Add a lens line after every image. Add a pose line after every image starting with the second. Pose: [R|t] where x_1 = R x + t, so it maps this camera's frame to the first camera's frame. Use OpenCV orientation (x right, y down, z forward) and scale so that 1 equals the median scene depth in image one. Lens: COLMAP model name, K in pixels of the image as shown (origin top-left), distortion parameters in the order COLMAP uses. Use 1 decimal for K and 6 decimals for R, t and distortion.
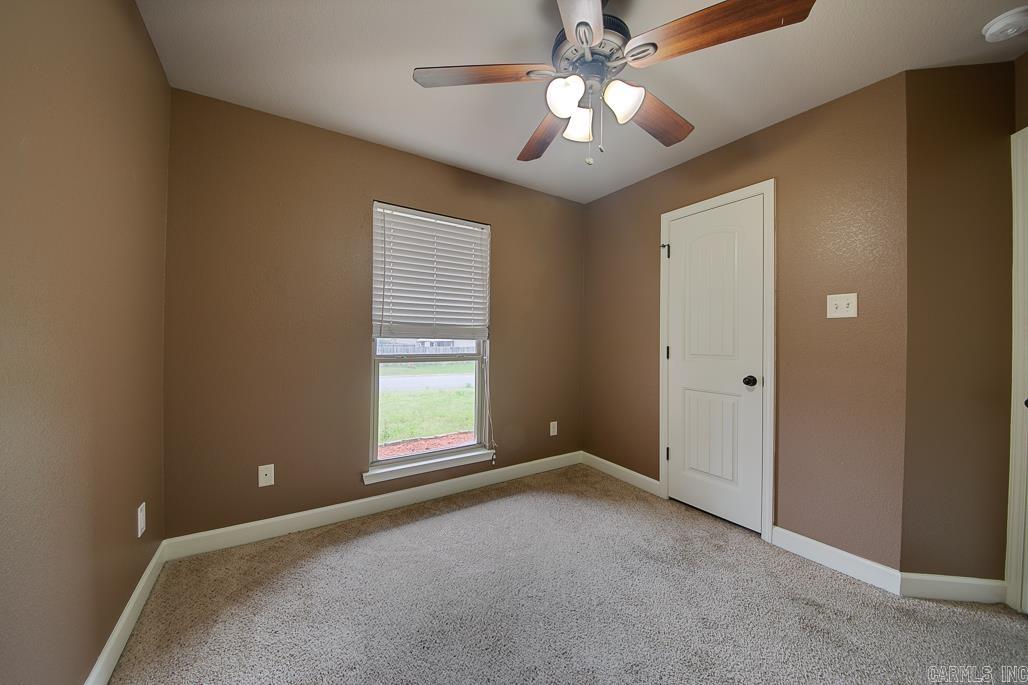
lens RADIAL K [[360.1, 0, 516.0], [0, 360.1, 341.2], [0, 0, 1]] dist [-0.001333, 0.002956]
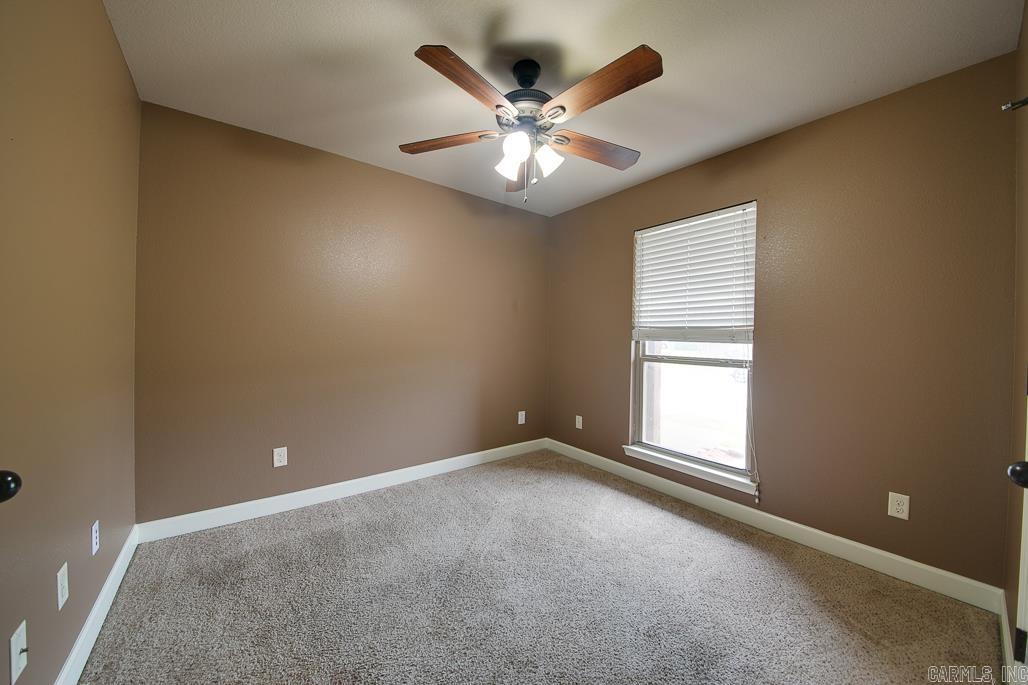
lens RADIAL K [[360.1, 0, 512.2], [0, 360.1, 336.8], [0, 0, 1]] dist [-0.001333, 0.002956]
pose [[0.072360, -0.006626, -0.997357, 0.747777], [-0.013403, 0.999881, -0.007615, -0.006198], [0.997289, 0.013919, 0.072263, 0.444134]]
